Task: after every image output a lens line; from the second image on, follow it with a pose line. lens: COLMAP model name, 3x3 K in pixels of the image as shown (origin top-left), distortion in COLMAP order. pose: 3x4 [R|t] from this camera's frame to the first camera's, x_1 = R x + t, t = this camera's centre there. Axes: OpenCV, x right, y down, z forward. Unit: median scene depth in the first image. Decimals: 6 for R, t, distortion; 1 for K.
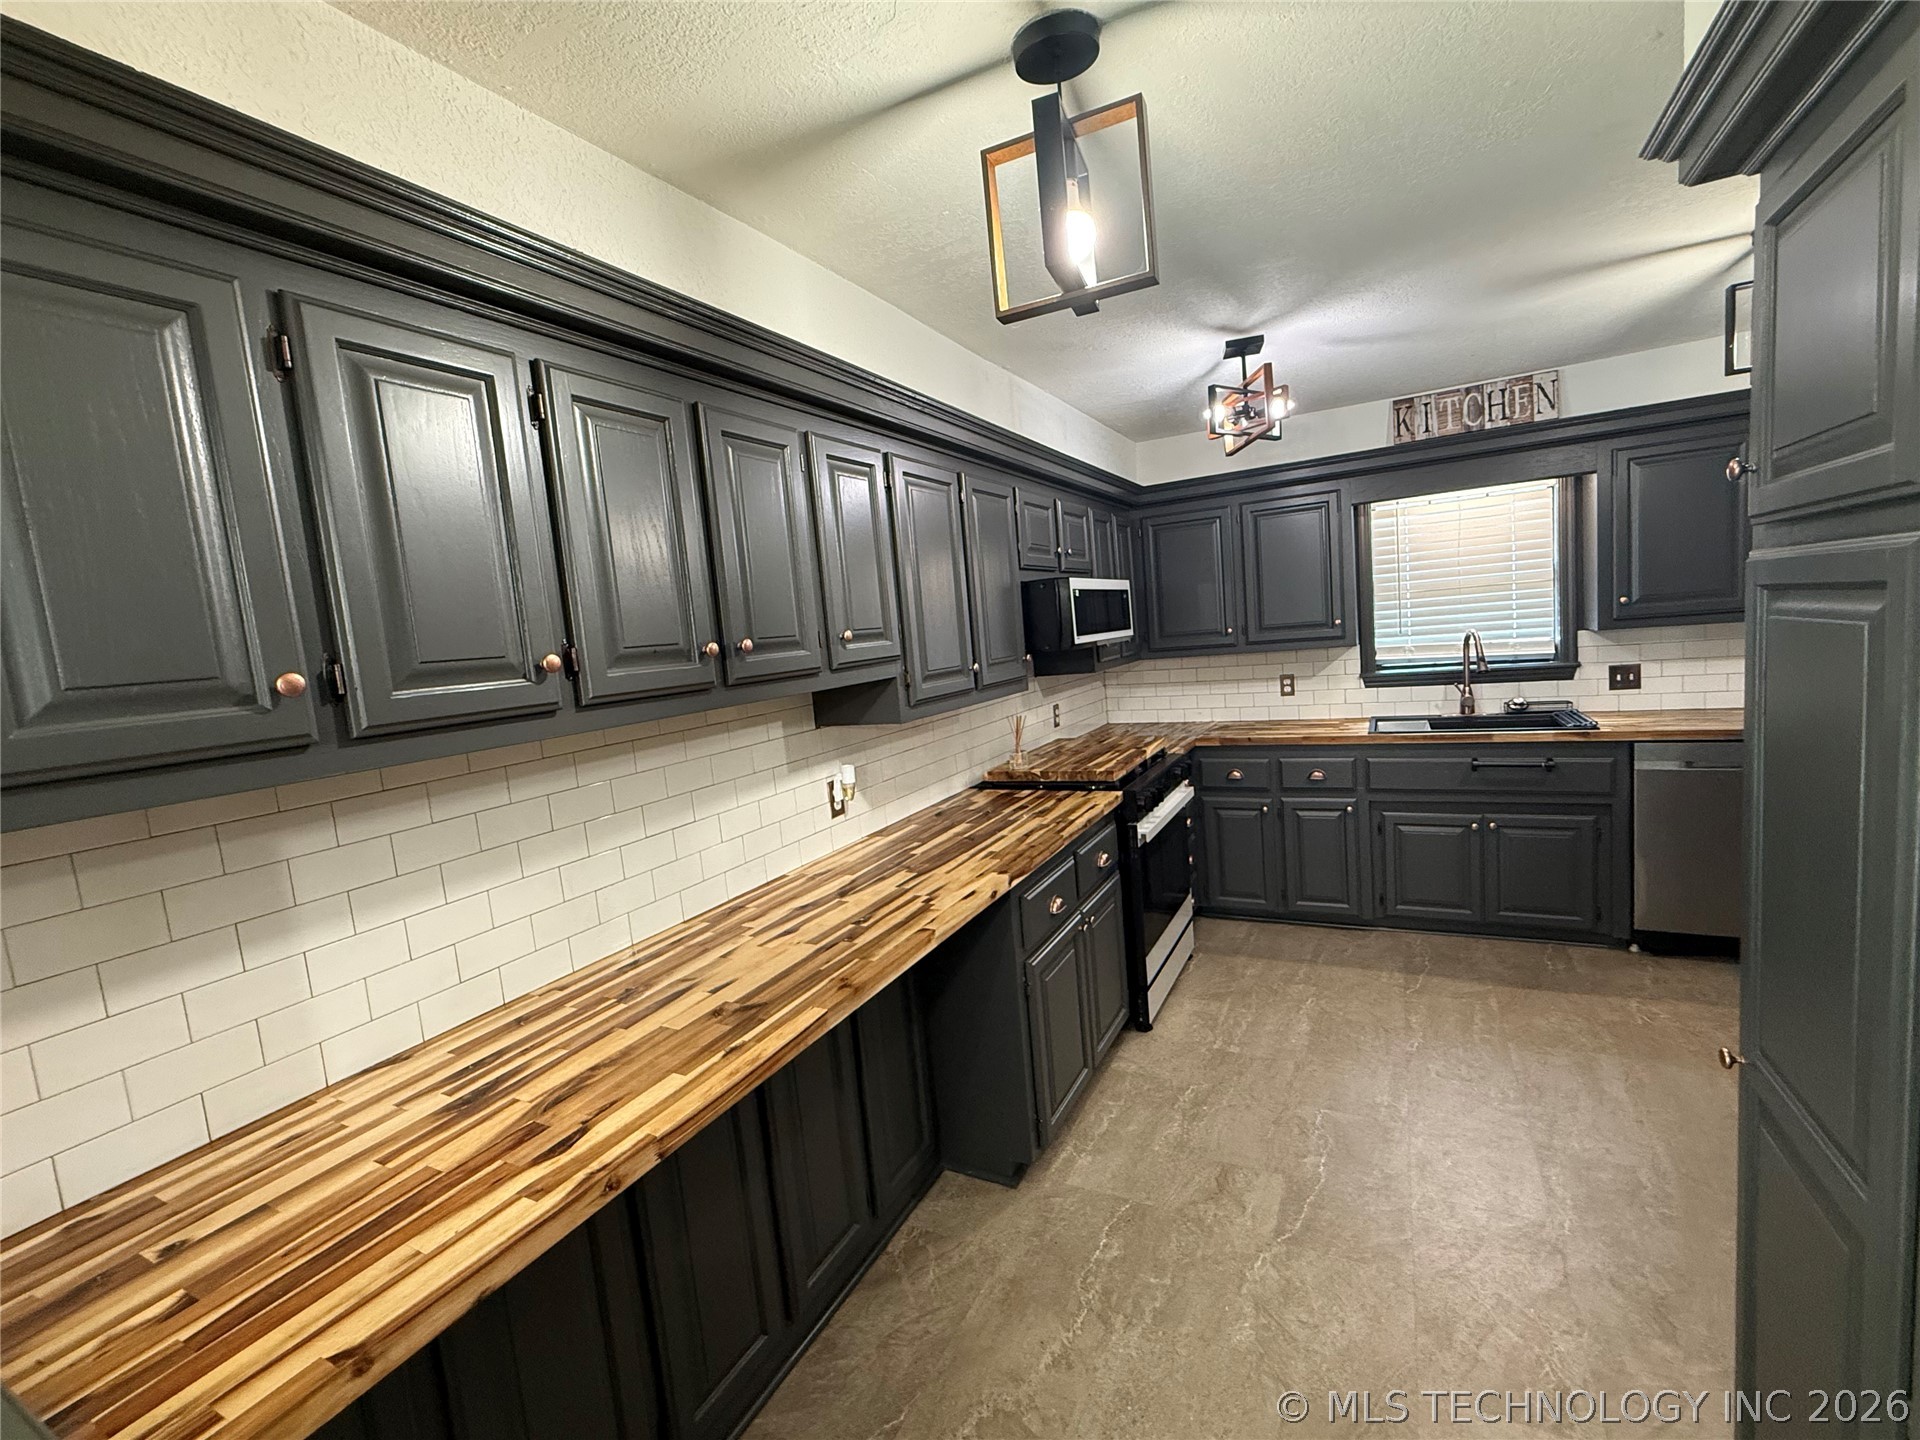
lens RADIAL K [[822.0, 0, 966.6], [0, 822.0, 719.8], [0, 0, 1]] dist [0.002897, 0.000467]
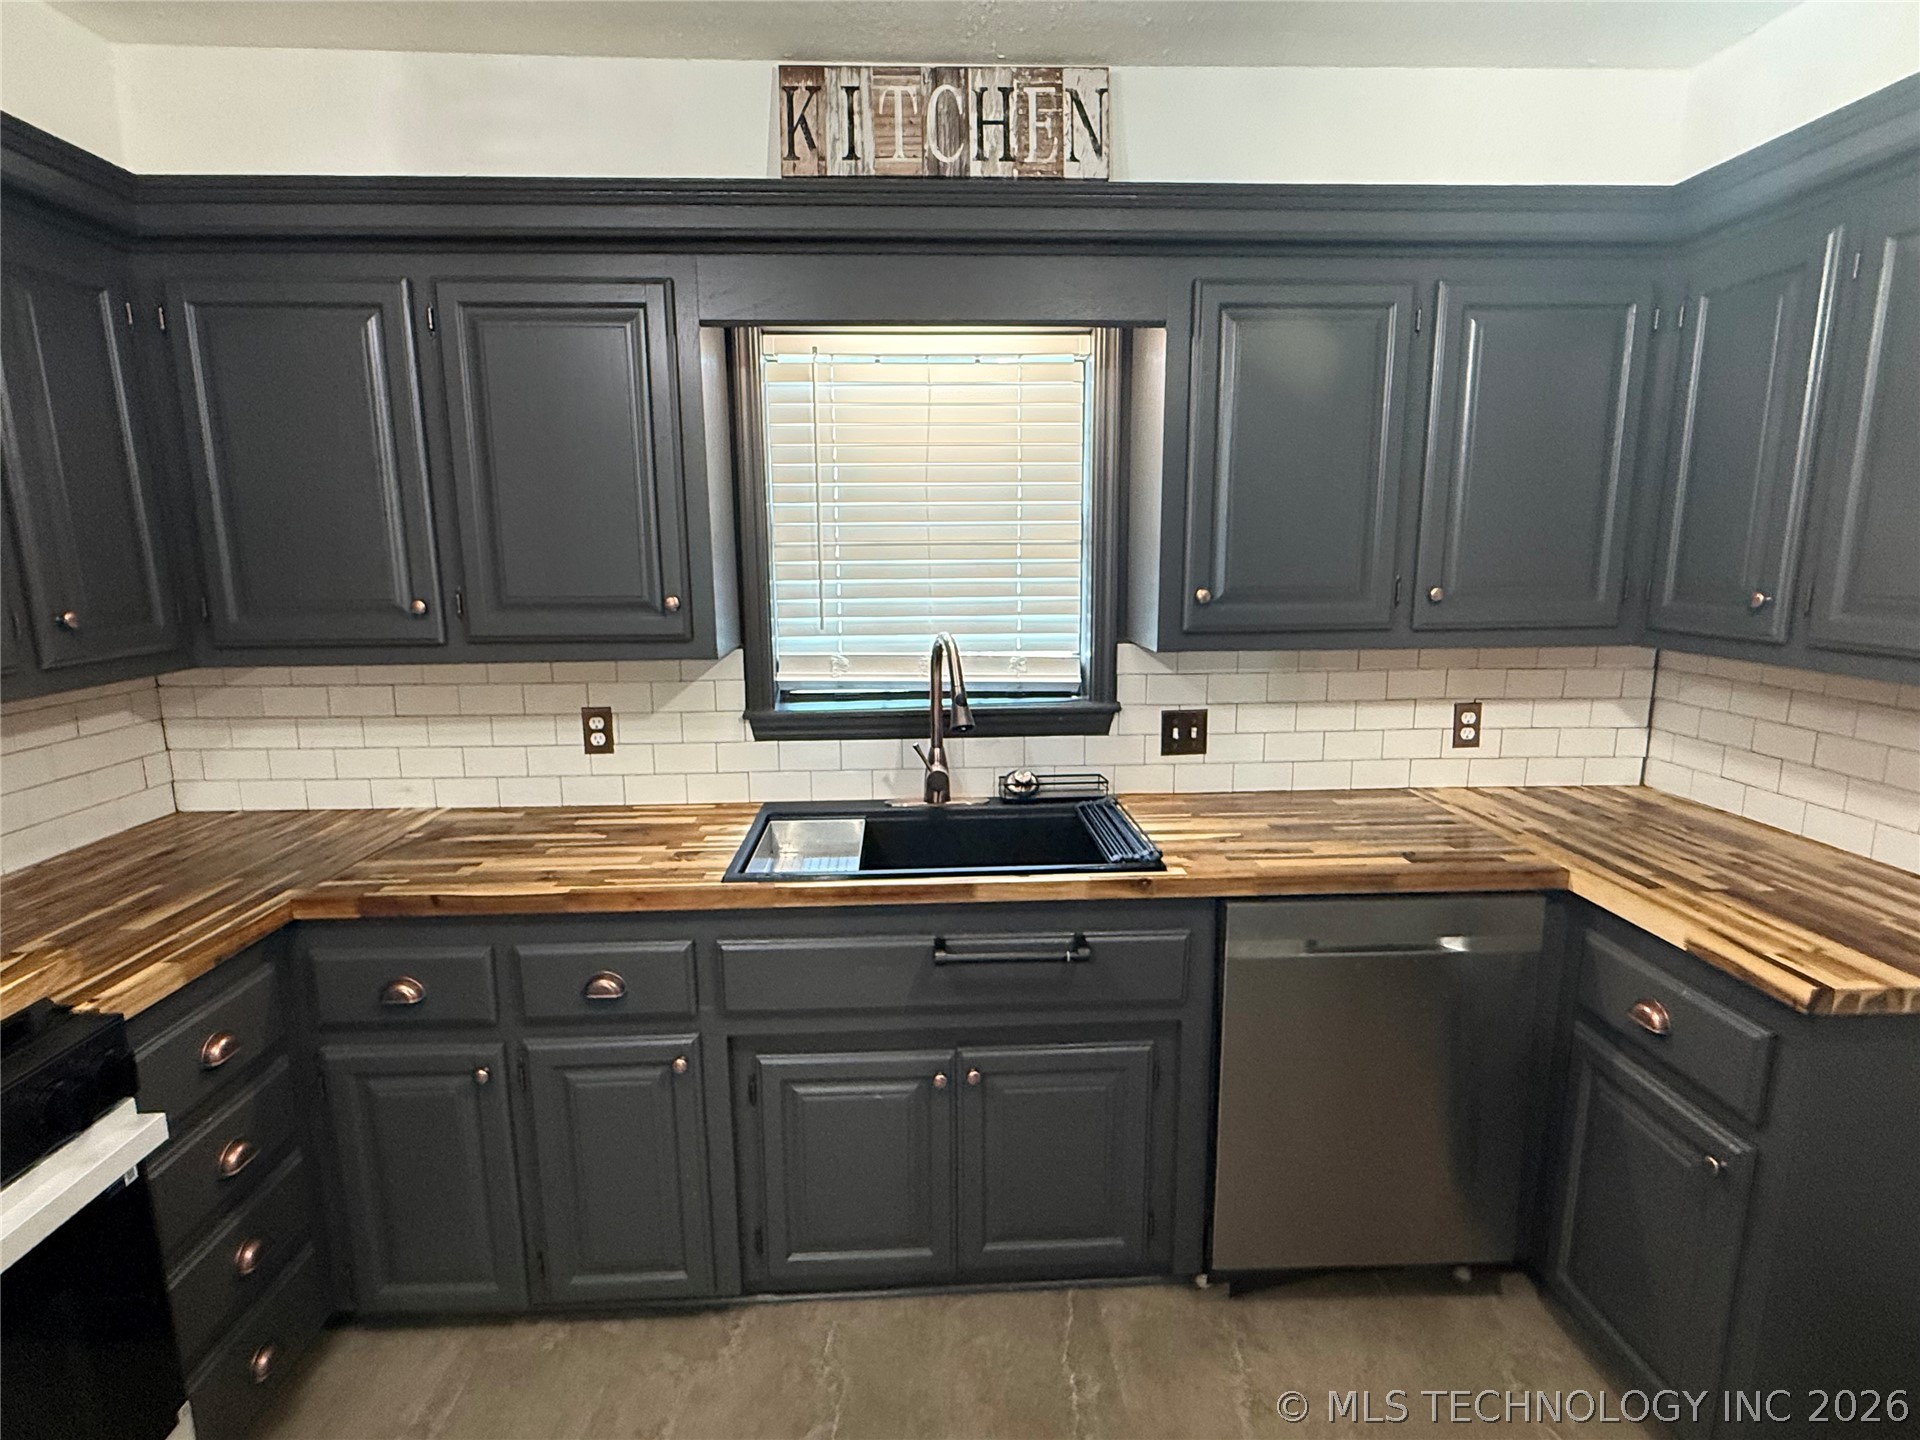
lens RADIAL K [[956.0, 0, 953.9], [0, 956.0, 714.9], [0, 0, 1]] dist [-0.002514, -0.000391]
pose [[0.864147, -0.006574, 0.503196, 0.351502], [-0.012553, 0.999322, 0.034614, -0.084678], [-0.503082, -0.036228, 0.863479, 0.535510]]
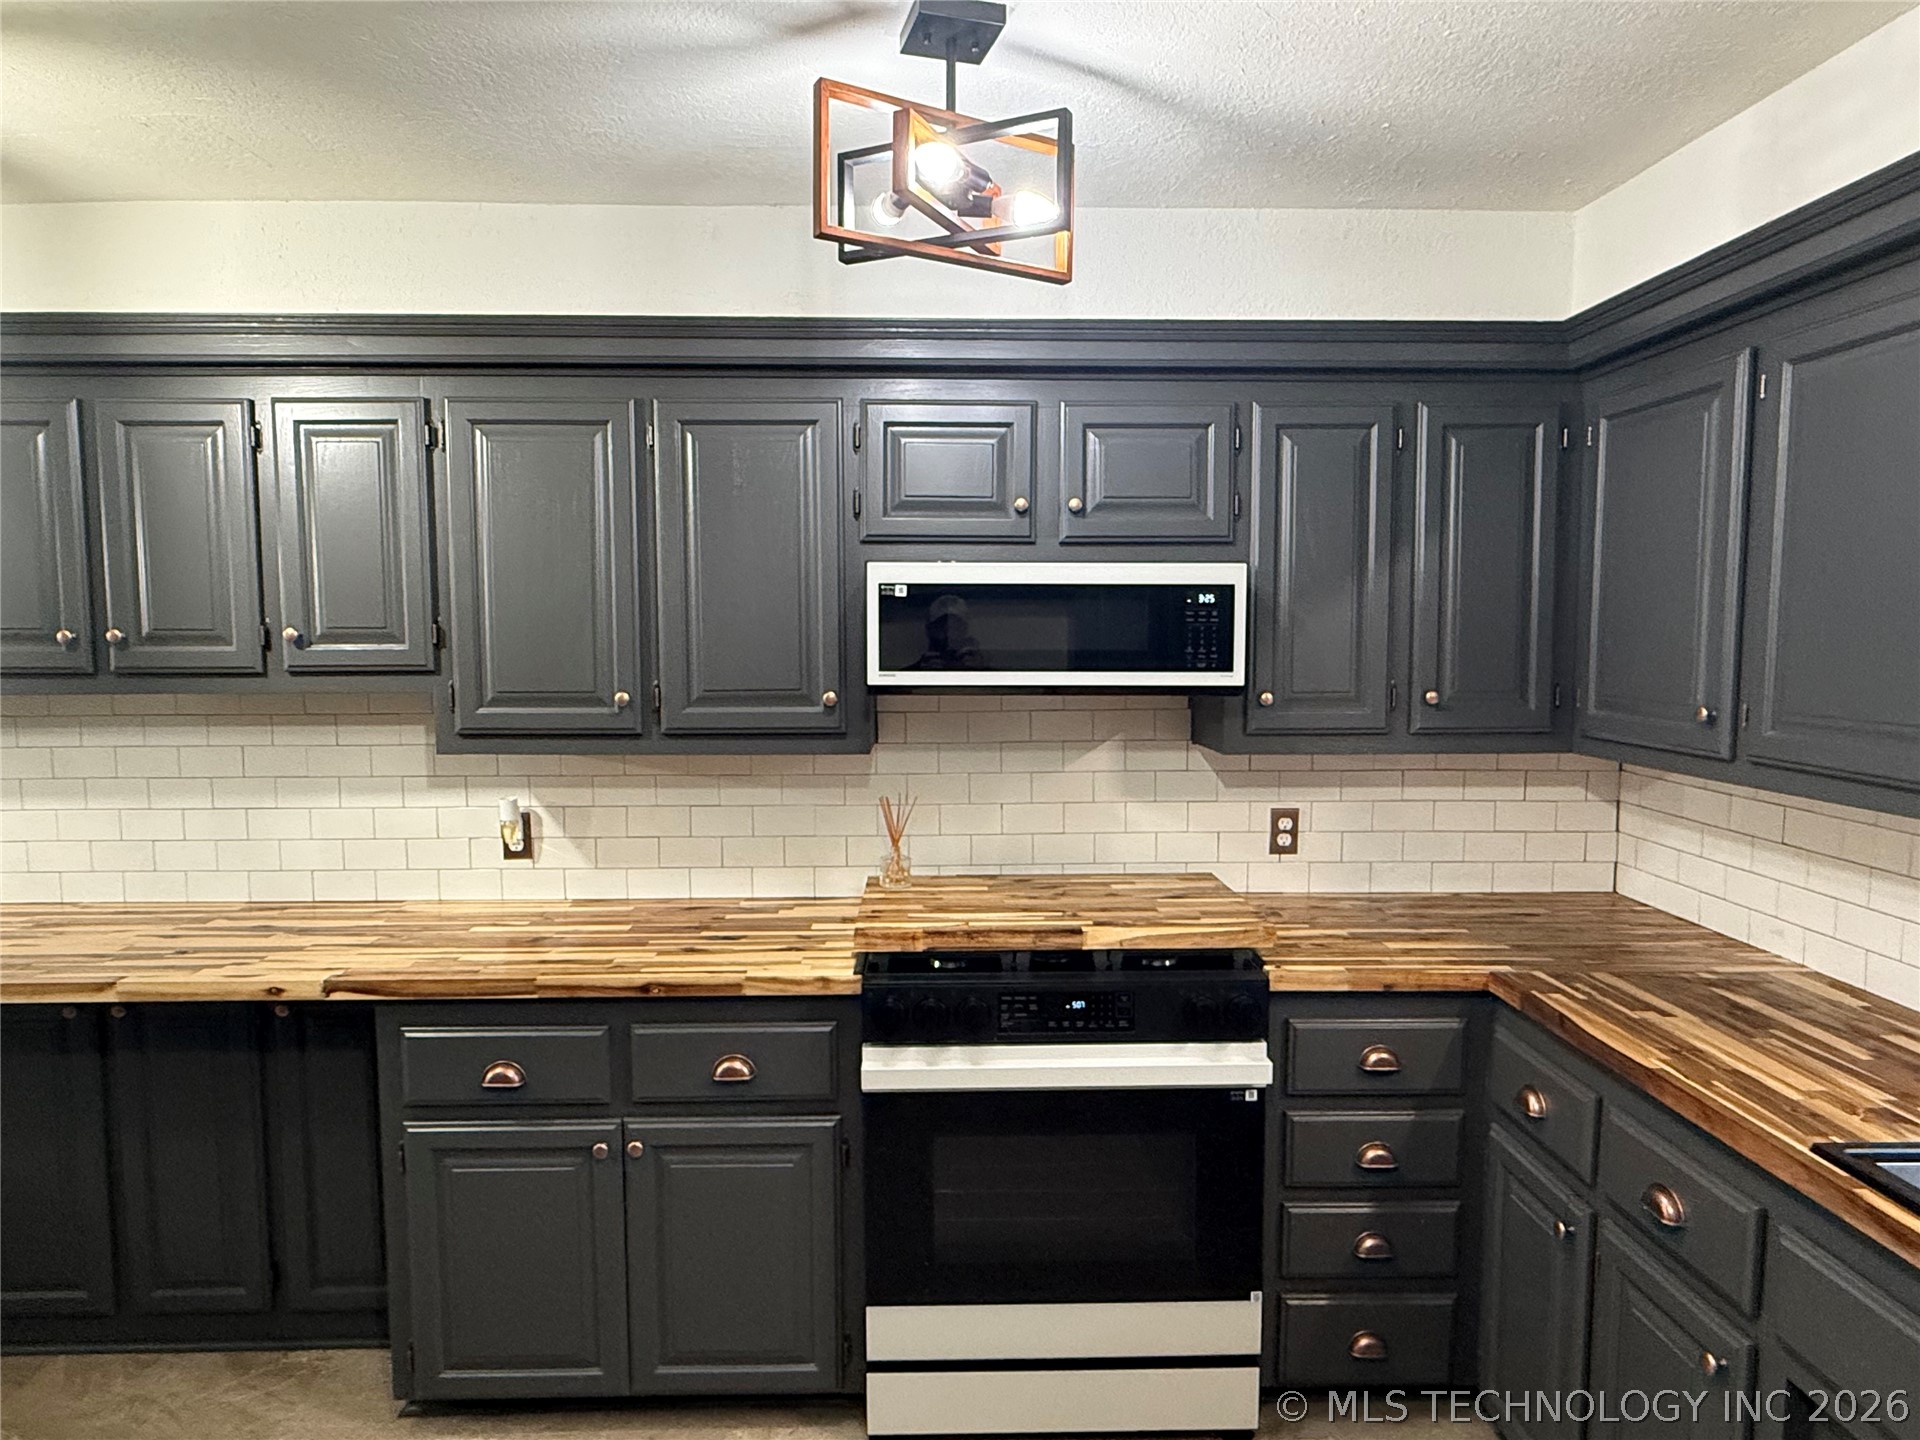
lens RADIAL K [[1155.3, 0, 954.0], [0, 1155.3, 718.8], [0, 0, 1]] dist [0.000351, 0.000808]
pose [[0.476117, 0.155139, -0.865589, 0.667690], [-0.136549, 0.985419, 0.101507, -0.126553], [0.868715, 0.069866, 0.490359, 0.549519]]
